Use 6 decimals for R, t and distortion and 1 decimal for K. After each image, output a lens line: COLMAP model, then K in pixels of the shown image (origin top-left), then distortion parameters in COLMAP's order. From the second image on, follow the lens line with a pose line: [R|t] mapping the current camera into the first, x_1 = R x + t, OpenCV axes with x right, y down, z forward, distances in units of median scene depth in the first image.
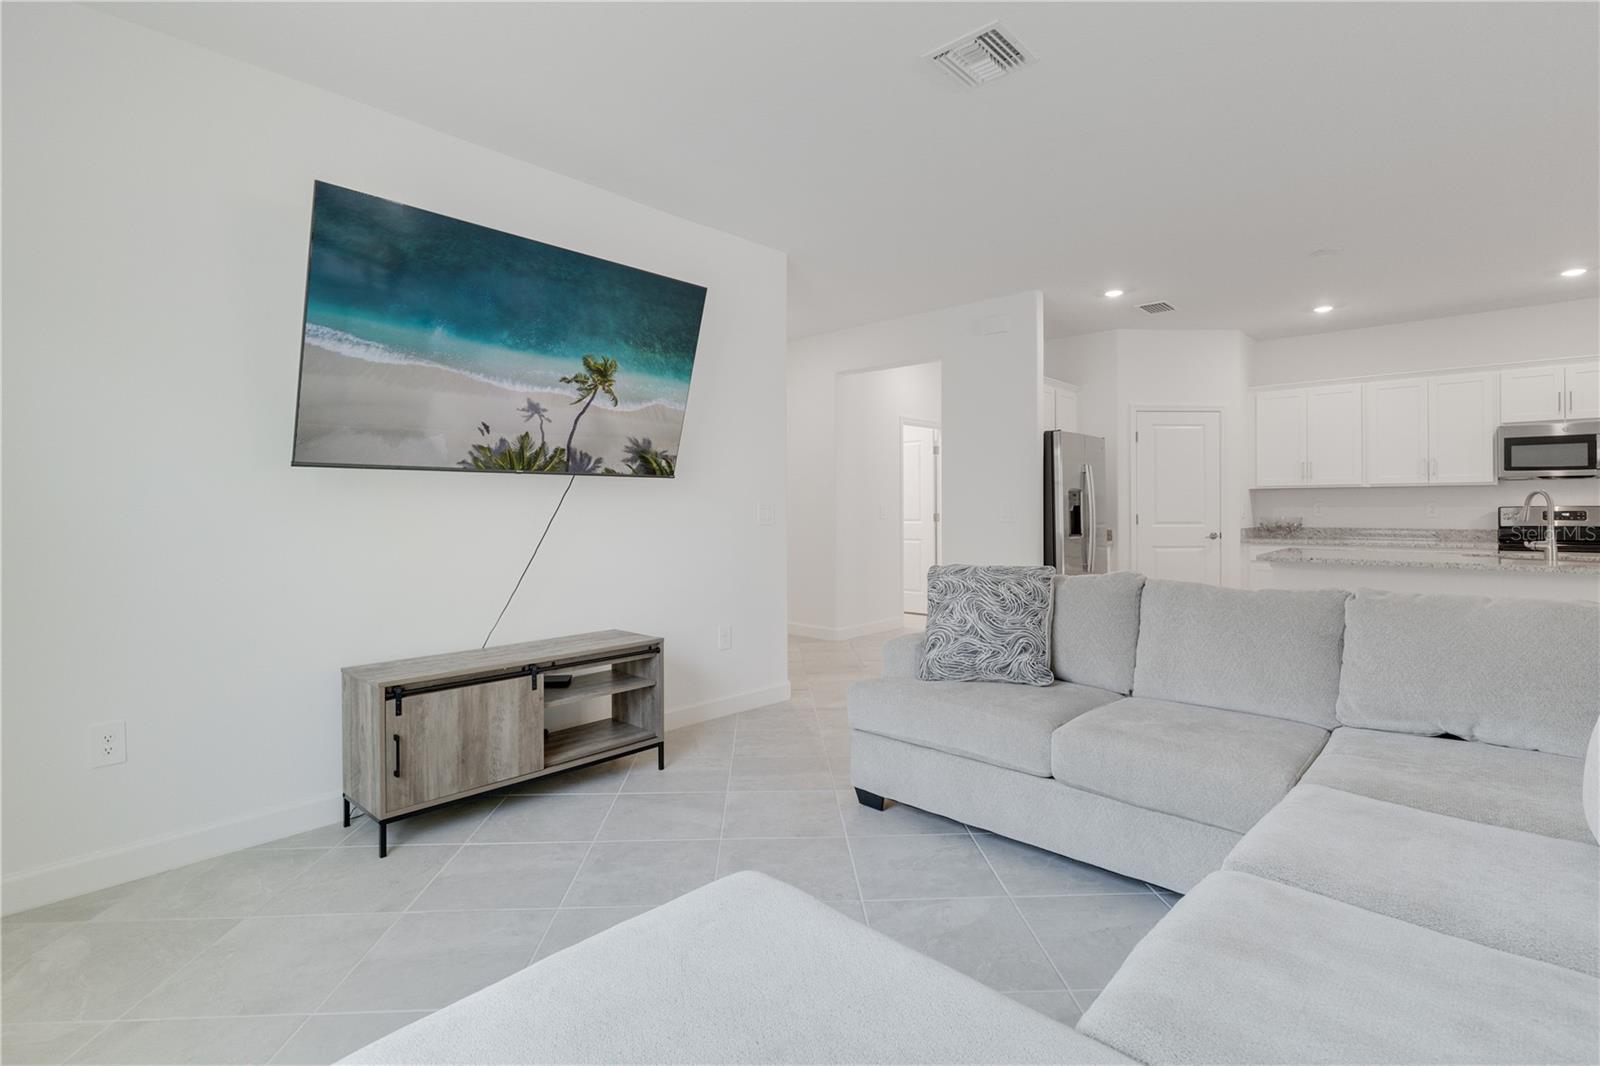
lens RADIAL K [[753.9, 0, 804.8], [0, 753.9, 507.2], [0, 0, 1]] dist [0.009173, -0.004985]
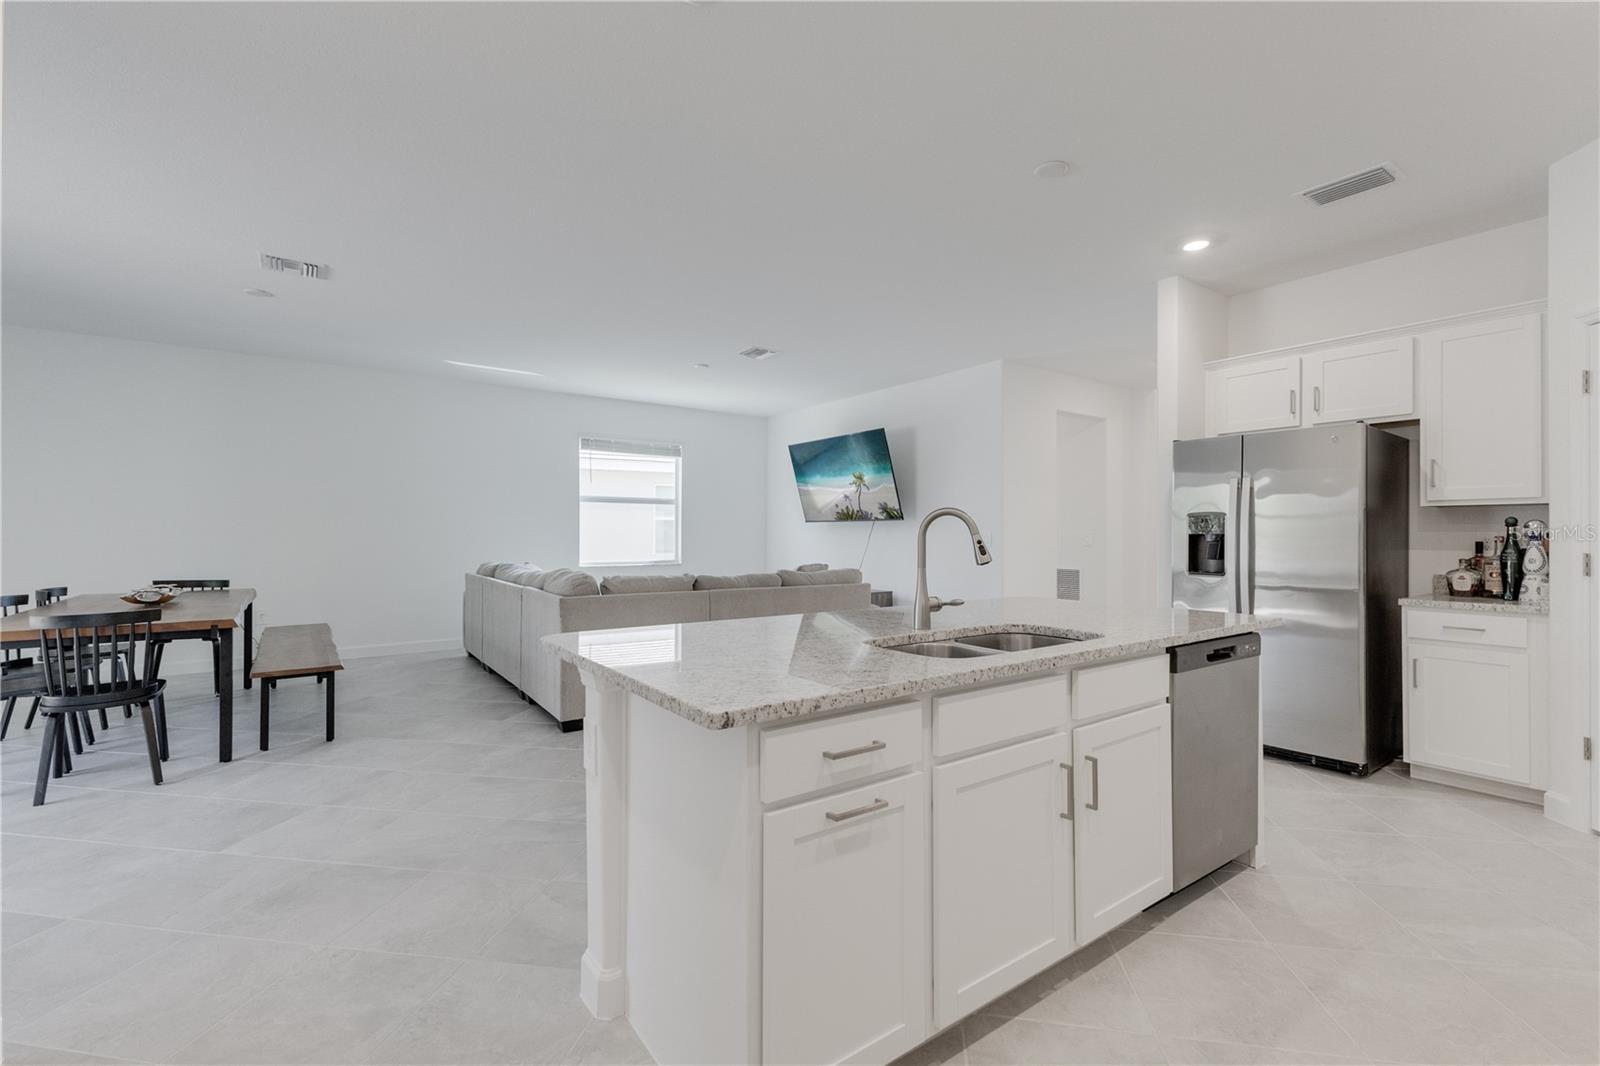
lens RADIAL K [[692.2, 0, 795.4], [0, 692.2, 529.9], [0, 0, 1]] dist [0.008009, -0.000675]
pose [[-0.214783, -0.001692, -0.976660, 1.767529], [0.001037, 0.999998, -0.001961, -0.009089], [0.976661, -0.001434, -0.214781, 1.170406]]
